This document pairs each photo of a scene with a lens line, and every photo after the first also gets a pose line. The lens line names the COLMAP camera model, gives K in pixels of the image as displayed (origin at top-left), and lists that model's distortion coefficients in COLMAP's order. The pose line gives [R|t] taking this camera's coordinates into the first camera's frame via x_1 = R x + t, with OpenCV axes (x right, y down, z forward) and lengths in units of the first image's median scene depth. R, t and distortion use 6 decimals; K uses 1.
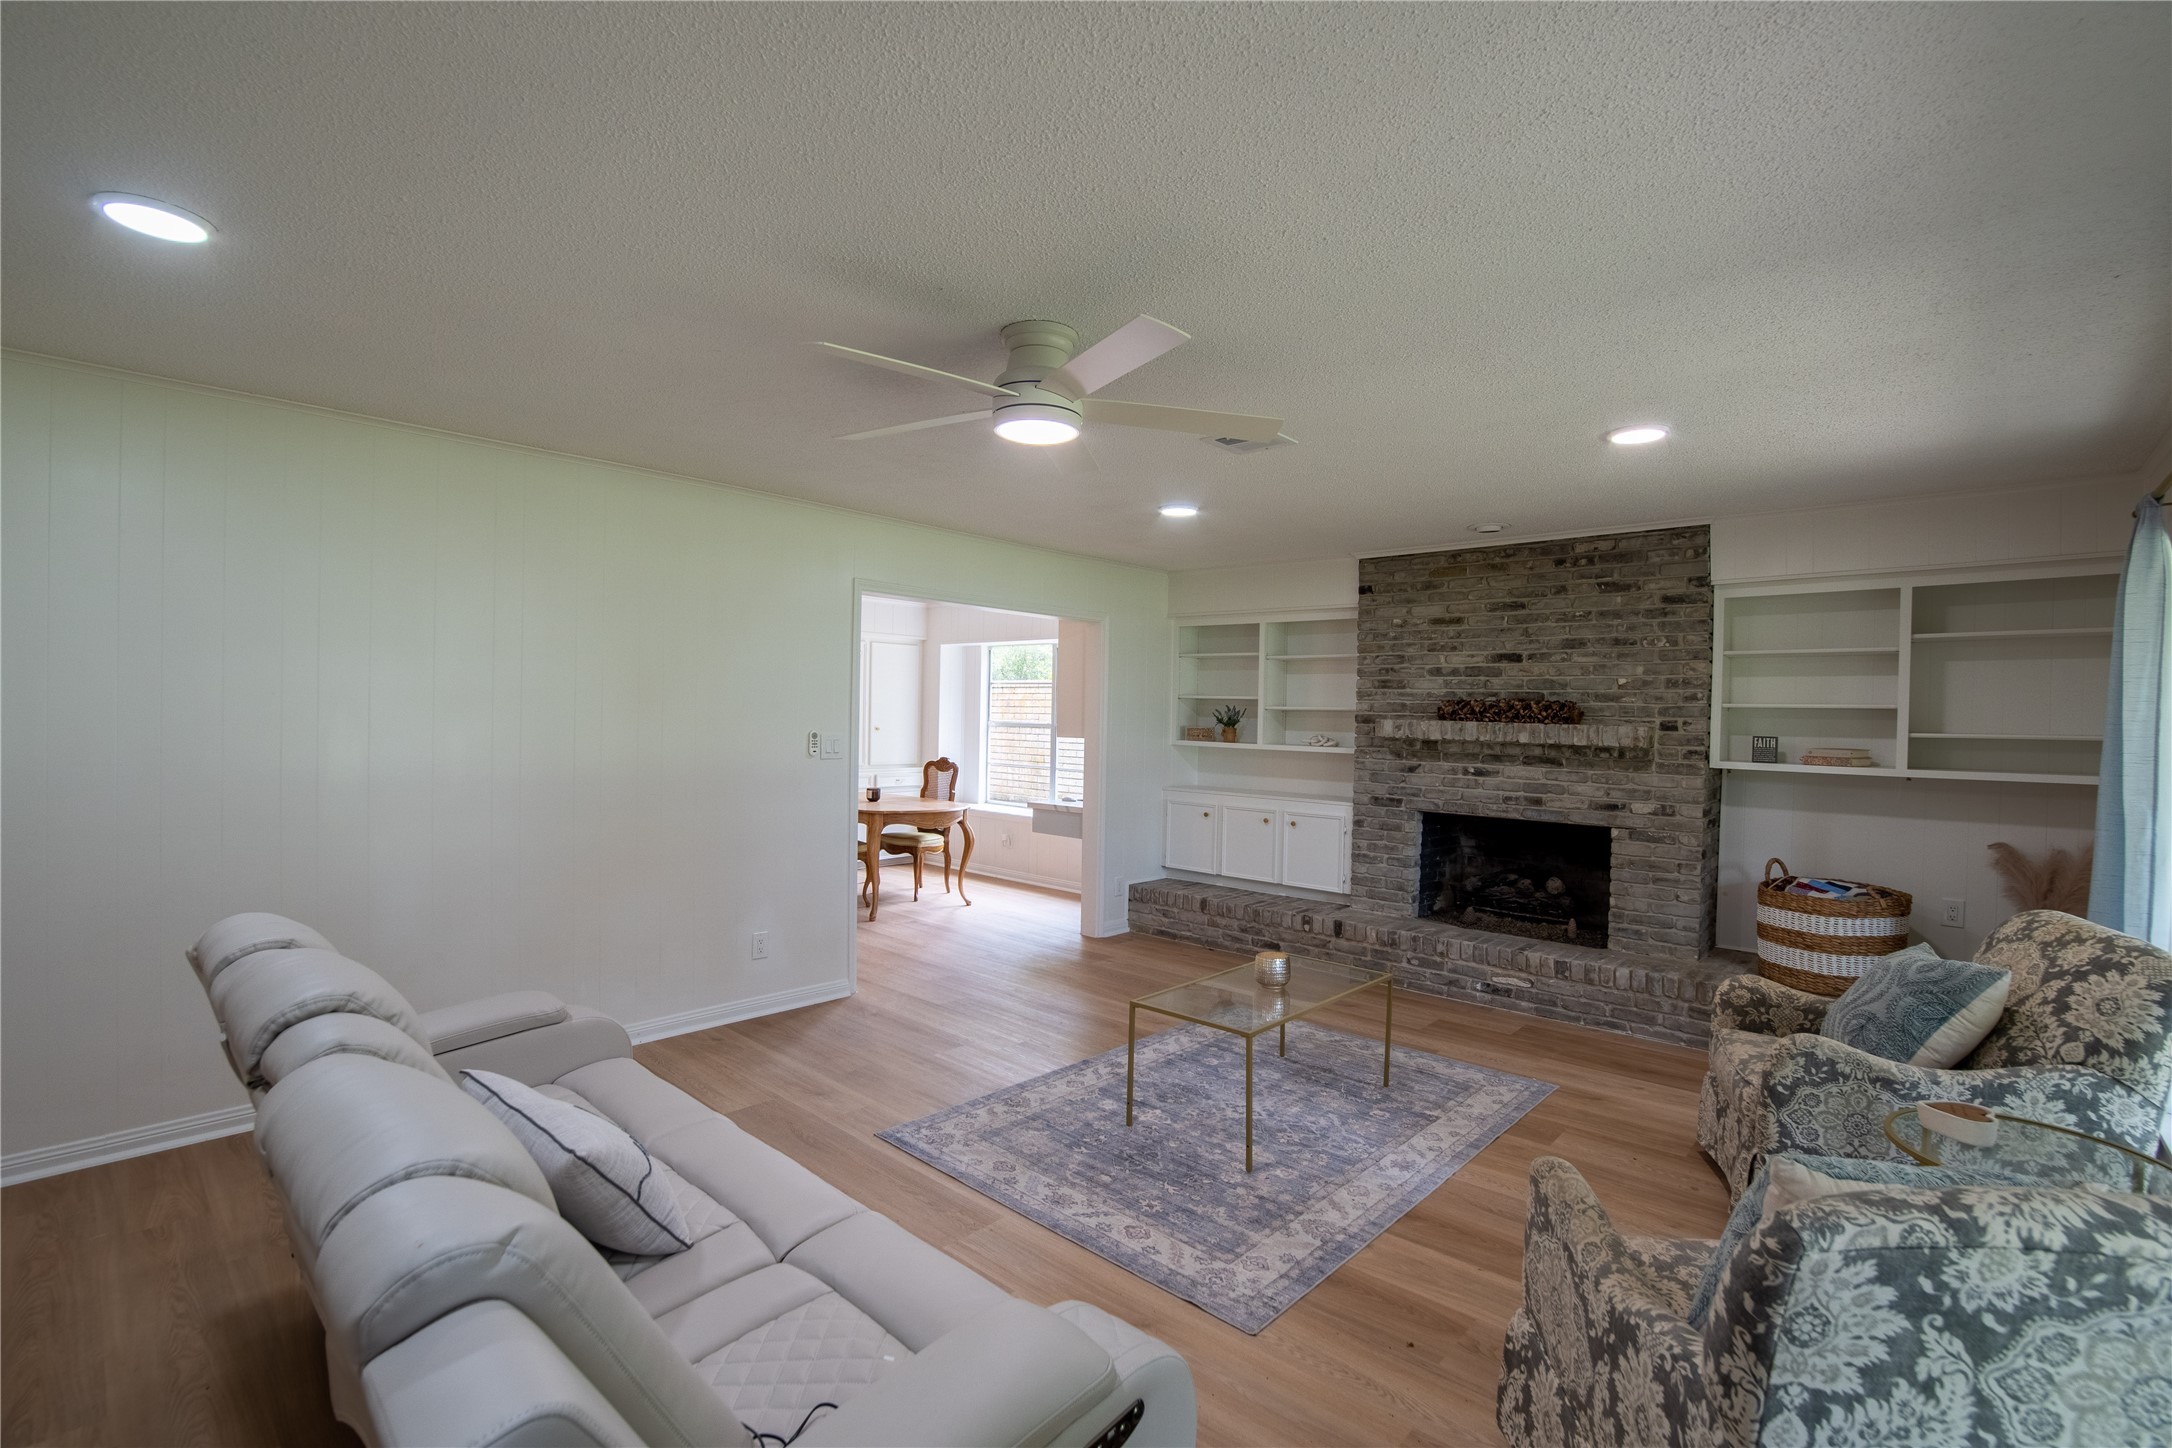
lens RADIAL K [[966.8, 0, 1084.0], [0, 966.8, 727.3], [0, 0, 1]] dist [-0.039619, 0.007883]
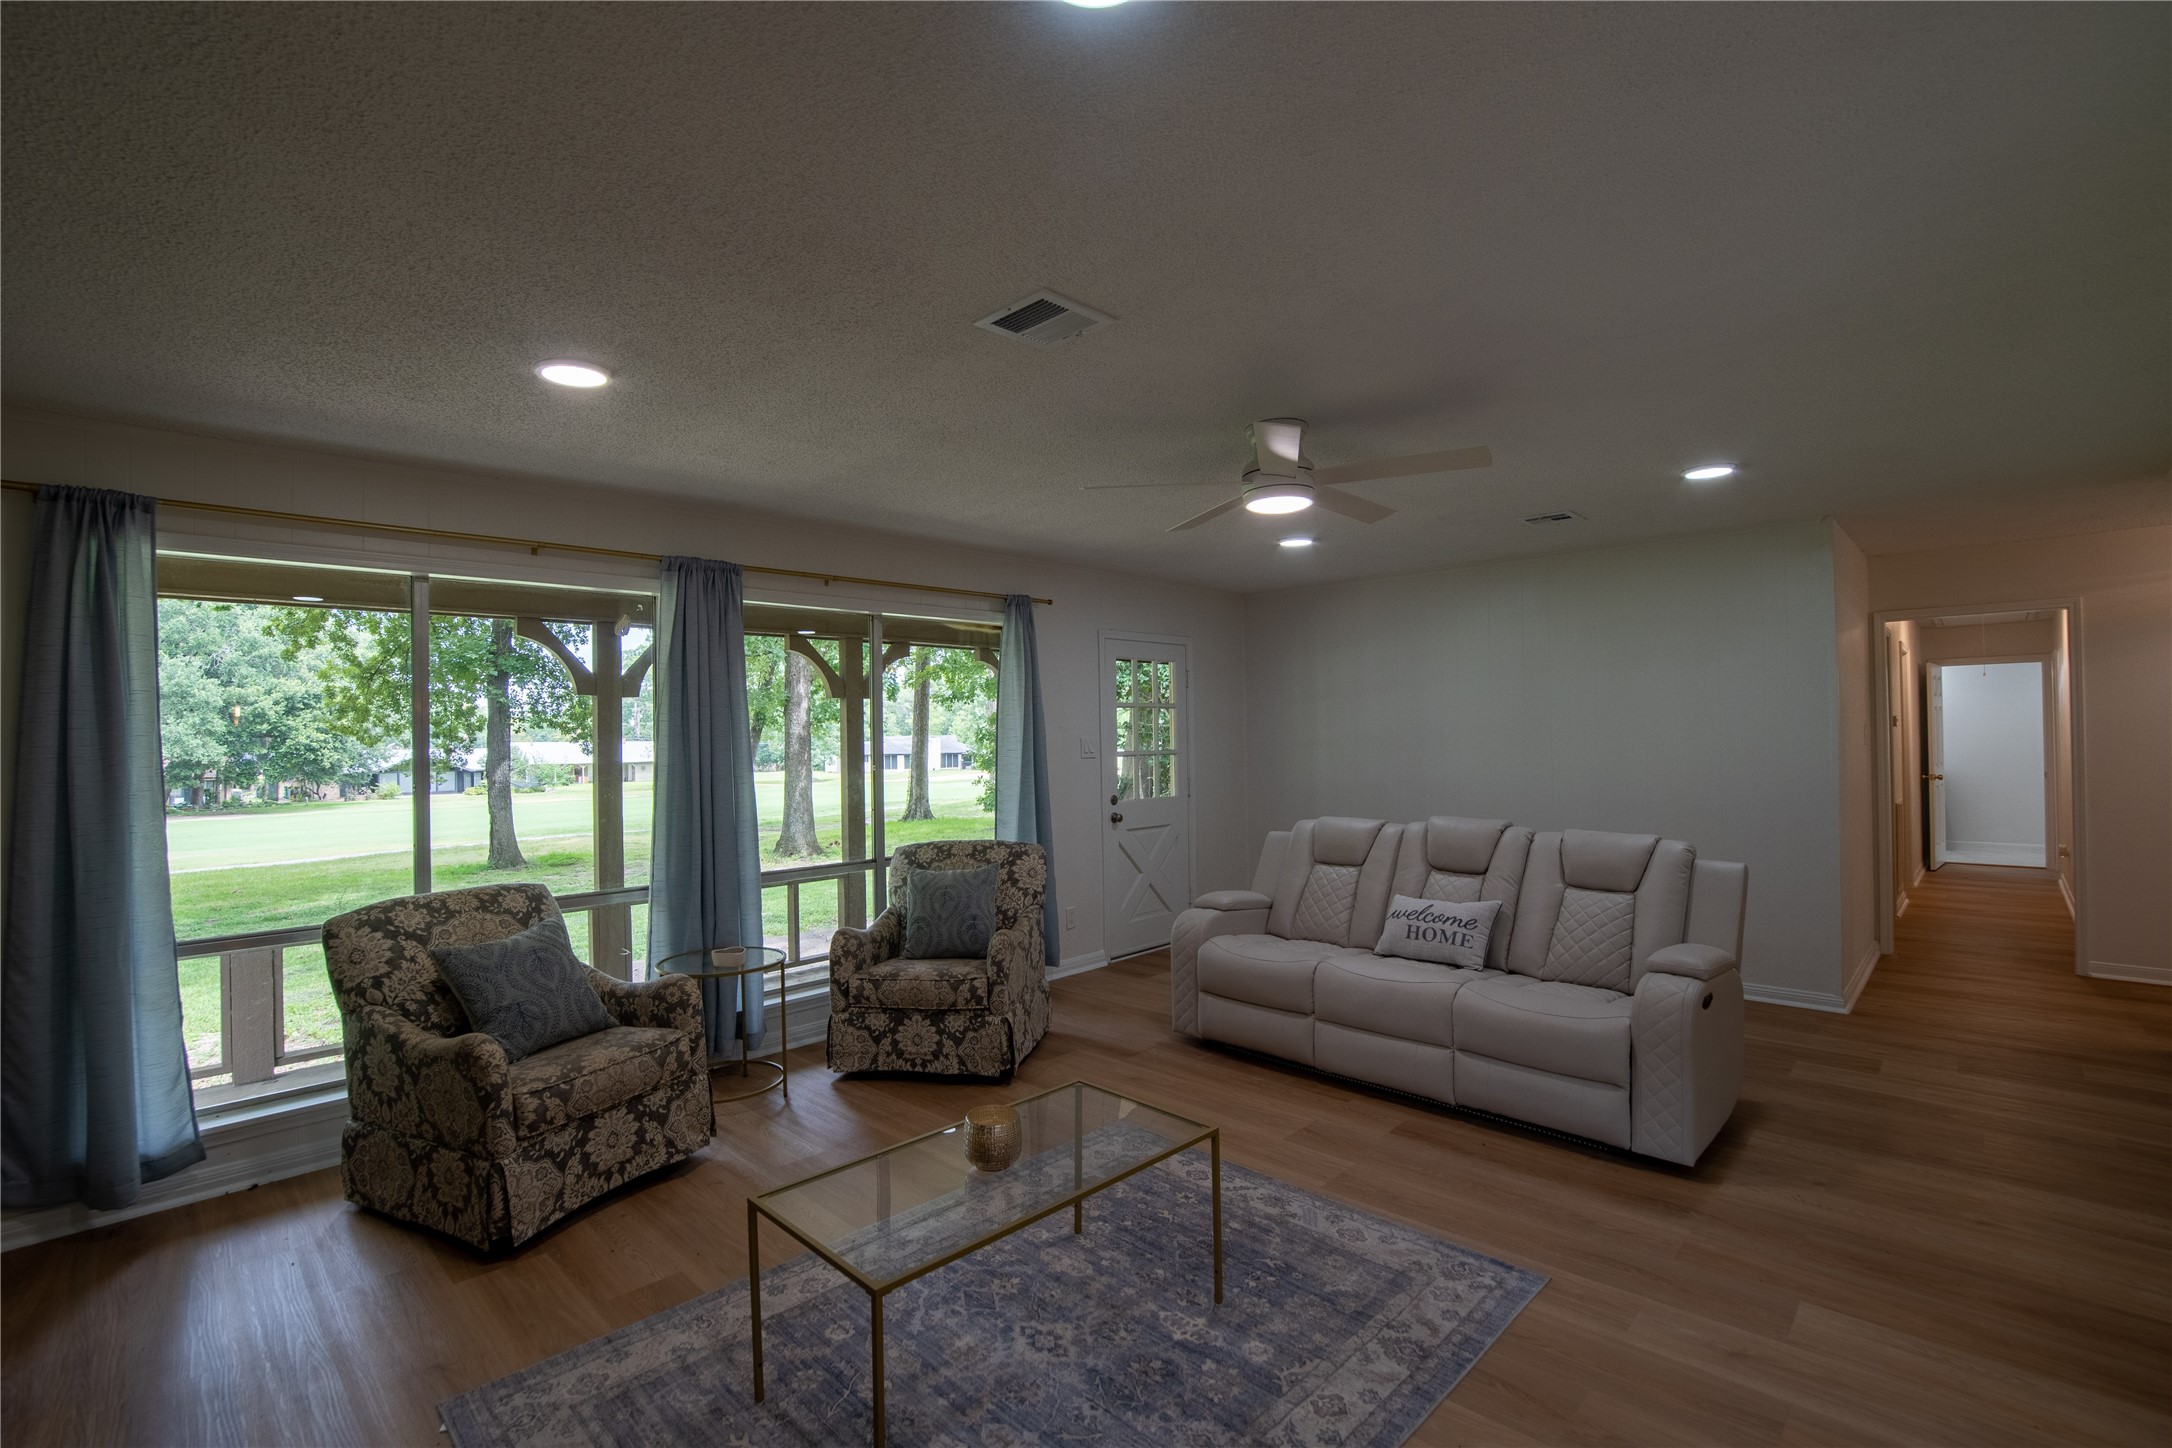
lens RADIAL K [[966.8, 0, 1084.0], [0, 966.8, 727.3], [0, 0, 1]] dist [-0.039619, 0.007883]
pose [[-0.999584, -0.000736, 0.028825, 0.085994], [-0.000679, 0.999998, 0.001994, -0.009014], [-0.028827, 0.001973, -0.999582, 1.161478]]
